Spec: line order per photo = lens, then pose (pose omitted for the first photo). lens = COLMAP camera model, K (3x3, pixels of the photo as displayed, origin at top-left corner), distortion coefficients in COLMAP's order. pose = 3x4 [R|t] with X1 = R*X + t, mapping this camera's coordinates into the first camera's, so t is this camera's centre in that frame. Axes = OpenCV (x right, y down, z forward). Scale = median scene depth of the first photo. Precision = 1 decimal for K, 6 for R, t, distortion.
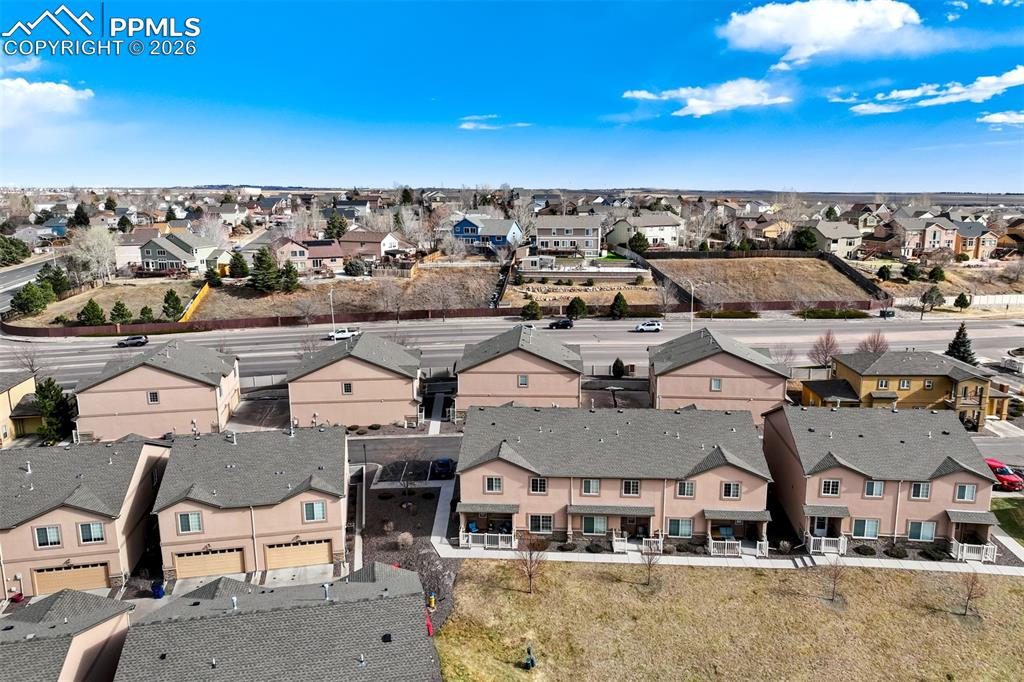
lens RADIAL K [[715.2, 0, 517.9], [0, 715.2, 340.2], [0, 0, 1]] dist [0.021935, 0.002536]
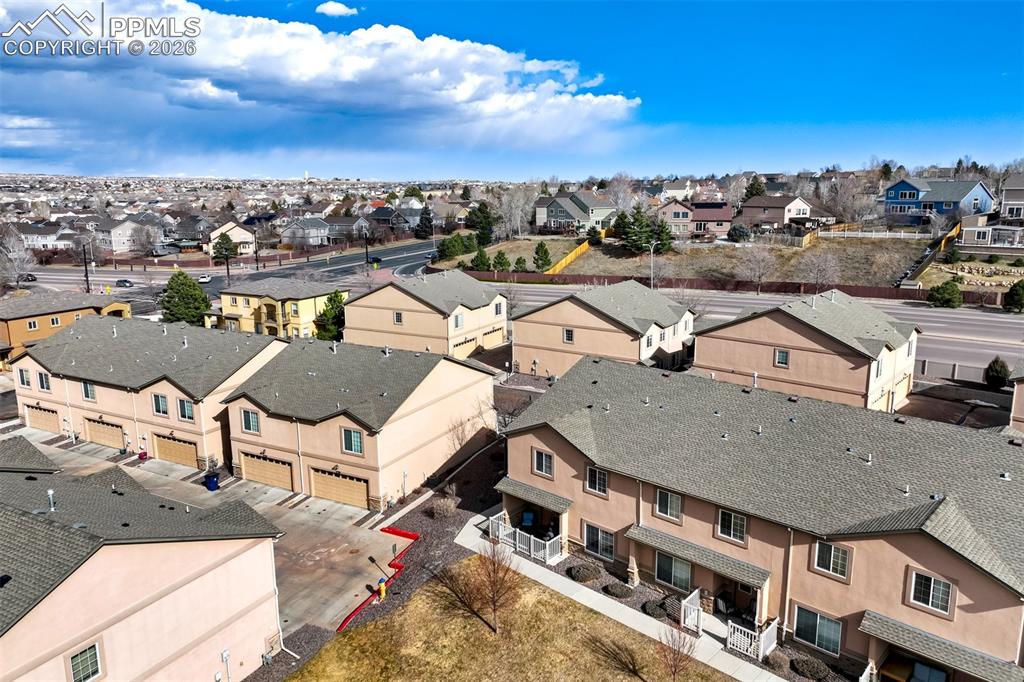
lens RADIAL K [[714.0, 0, 518.5], [0, 714.0, 342.4], [0, 0, 1]] dist [0.010757, 0.004027]
pose [[0.778274, 0.131203, -0.614064, 0.119188], [-0.125212, 0.990714, 0.052984, 0.019355], [0.615314, 0.035652, 0.787476, 0.155656]]
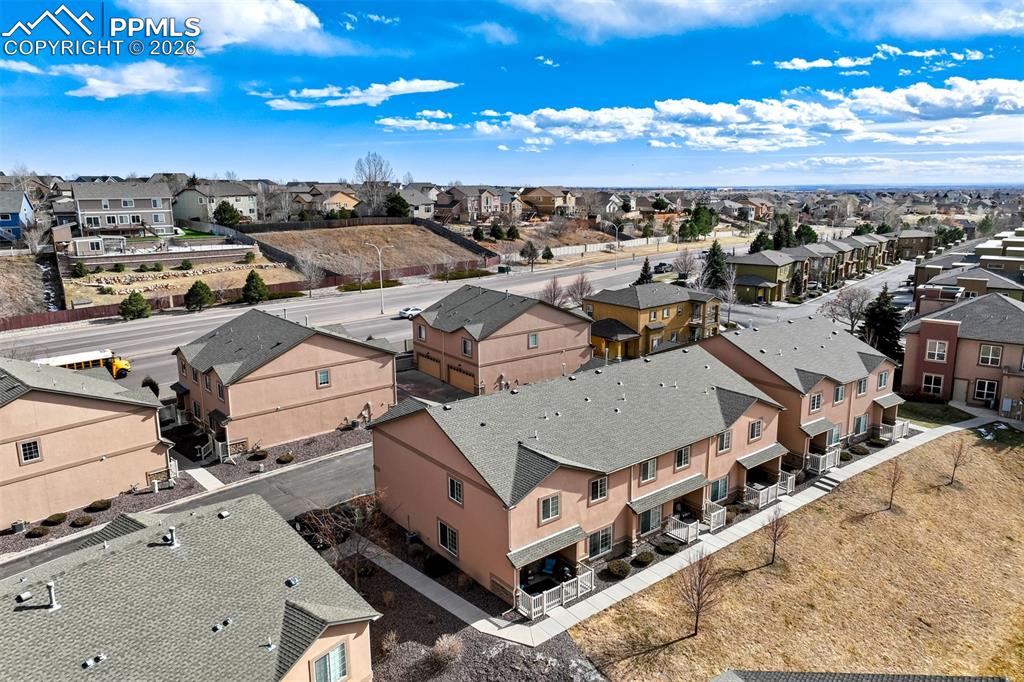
lens RADIAL K [[714.0, 0, 518.5], [0, 714.0, 342.4], [0, 0, 1]] dist [0.010757, 0.004027]
pose [[0.735467, -0.151528, 0.660399, -0.160023], [0.142411, 0.987471, 0.067975, 0.000992], [-0.662425, 0.044055, 0.747832, 0.180089]]
